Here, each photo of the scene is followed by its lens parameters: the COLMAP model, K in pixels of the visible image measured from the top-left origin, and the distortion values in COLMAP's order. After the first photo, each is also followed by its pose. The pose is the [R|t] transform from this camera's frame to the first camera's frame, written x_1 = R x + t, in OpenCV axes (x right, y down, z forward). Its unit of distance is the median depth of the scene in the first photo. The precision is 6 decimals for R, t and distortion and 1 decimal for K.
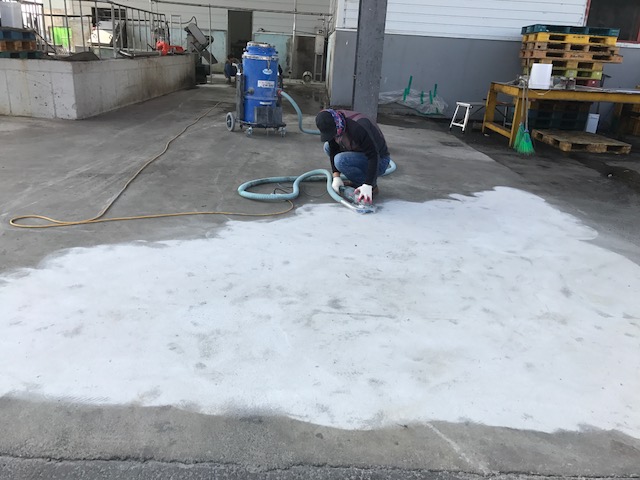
lens RADIAL K [[528.2, 0, 320.0], [0, 528.2, 240.0], [0, 0, 1]] dist [0.045135, -0.032925]
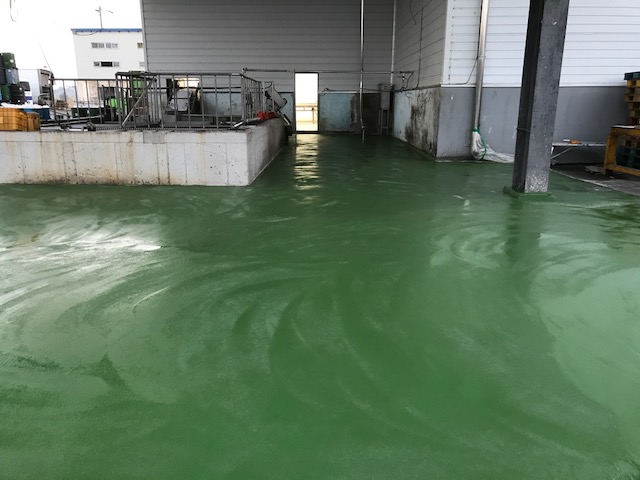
lens RADIAL K [[526.6, 0, 320.0], [0, 526.6, 240.0], [0, 0, 1]] dist [0.033941, -0.014846]
pose [[0.998495, -0.052850, -0.014629, -0.237142], [0.051314, 0.994561, -0.090637, -0.012874], [0.019339, 0.089750, 0.995777, -0.019434]]
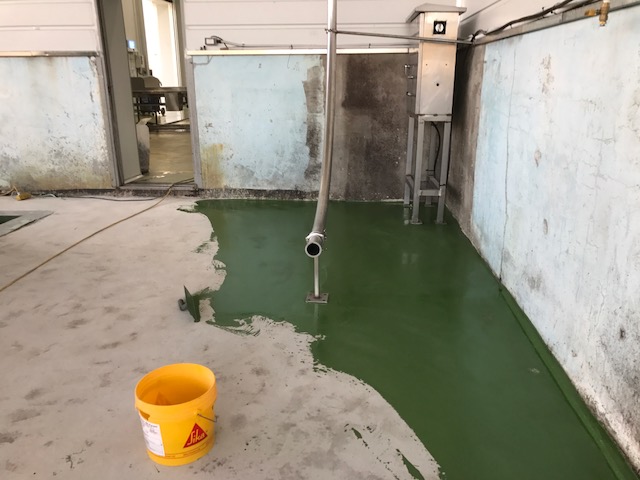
lens RADIAL K [[526.6, 0, 320.0], [0, 526.6, 240.0], [0, 0, 1]] dist [0.033941, -0.014846]
pose [[0.995469, -0.037804, -0.087253, -0.065360], [0.034145, 0.998489, -0.043050, -0.528085], [0.088748, 0.039876, 0.995256, 1.393024]]
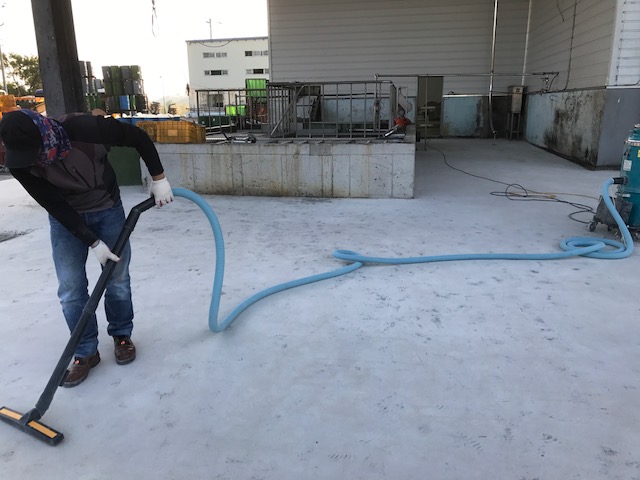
lens RADIAL K [[528.2, 0, 320.0], [0, 528.2, 240.0], [0, 0, 1]] dist [0.045135, -0.032925]
pose [[0.983947, -0.028342, -0.176193, -0.355084], [0.010451, 0.994765, -0.101654, -0.036381], [0.178152, 0.098180, 0.979093, -0.004519]]
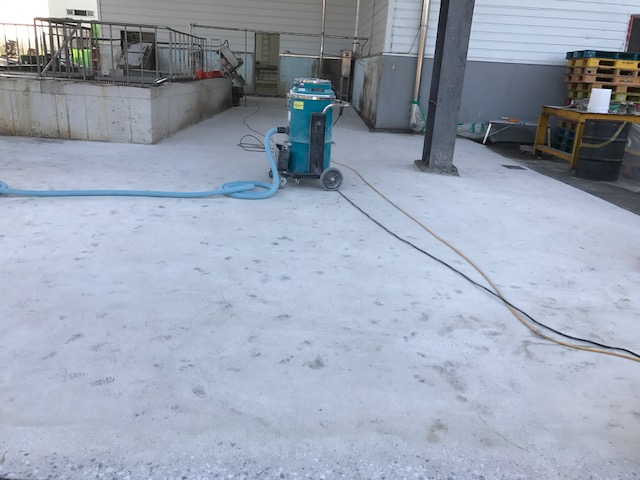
lens RADIAL K [[528.7, 0, 320.0], [0, 528.7, 240.0], [0, 0, 1]] dist [0.032408, -0.014748]
pose [[0.999930, -0.001307, 0.011730, -0.116460], [0.001684, 0.999480, -0.032210, -0.007994], [-0.011682, 0.032227, 0.999412, -0.005400]]
